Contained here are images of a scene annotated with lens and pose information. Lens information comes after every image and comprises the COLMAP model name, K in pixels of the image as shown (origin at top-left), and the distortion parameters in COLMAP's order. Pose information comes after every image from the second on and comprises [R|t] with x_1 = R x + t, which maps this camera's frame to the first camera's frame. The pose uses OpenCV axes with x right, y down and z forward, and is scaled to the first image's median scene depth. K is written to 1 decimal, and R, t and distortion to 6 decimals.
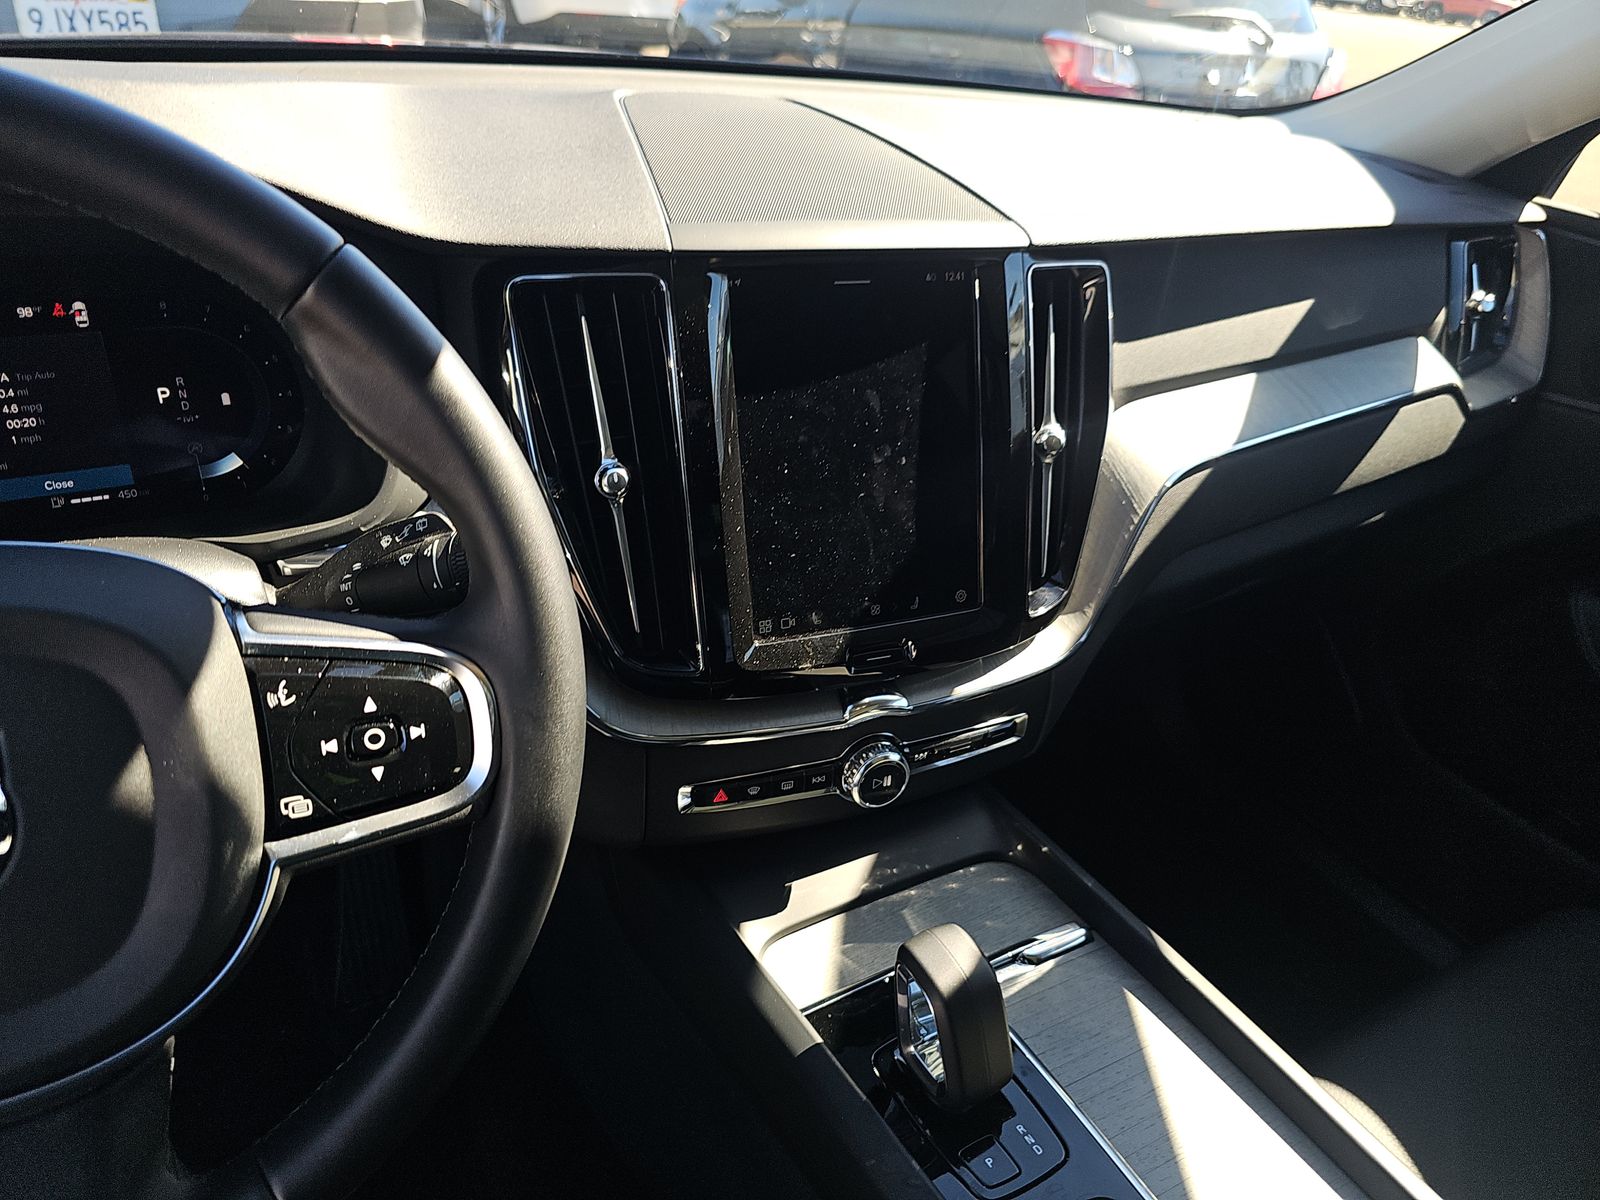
lens RADIAL K [[1083.3, 0, 774.7], [0, 1083.3, 599.5], [0, 0, 1]] dist [0.052957, -0.066739]
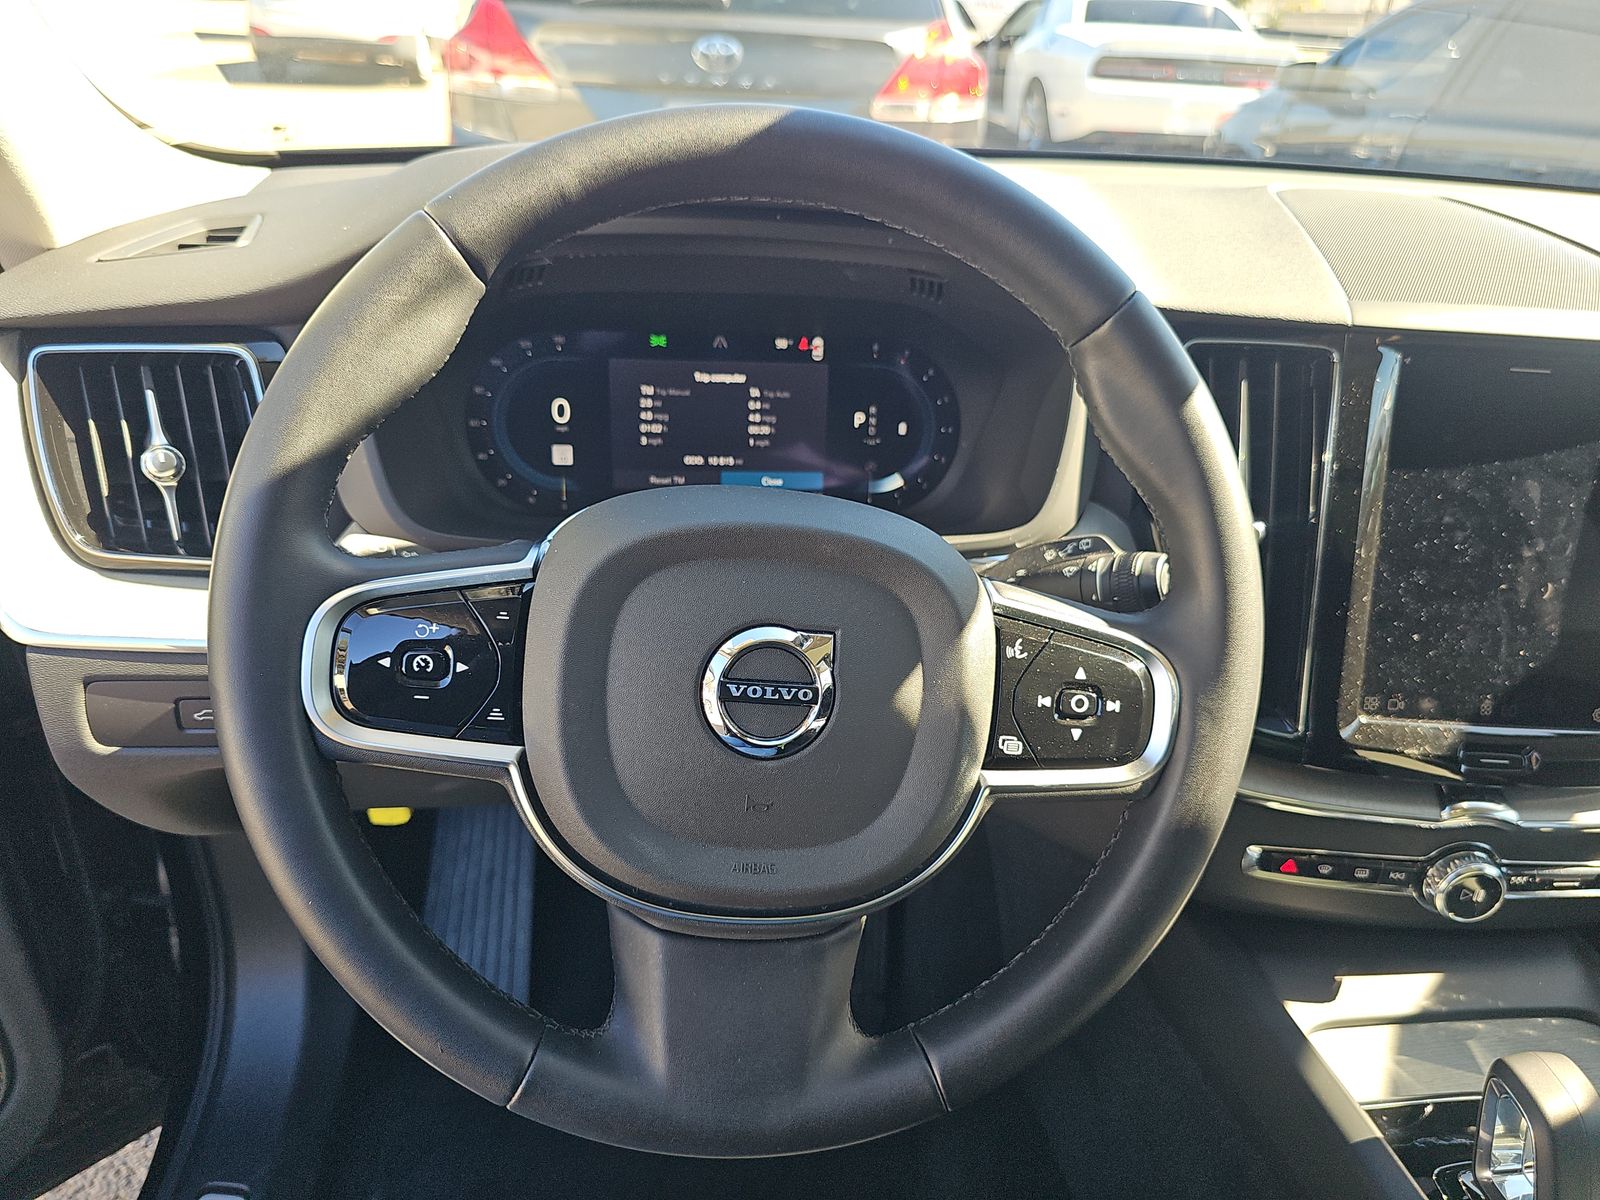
lens RADIAL K [[1088.8, 0, 800.0], [0, 1088.8, 600.0], [0, 0, 1]] dist [0.058946, -0.066780]
pose [[0.922358, 0.149736, -0.356139, -0.157298], [-0.181251, 0.981805, -0.056625, 0.090467], [0.341180, 0.116779, 0.932716, -0.131068]]
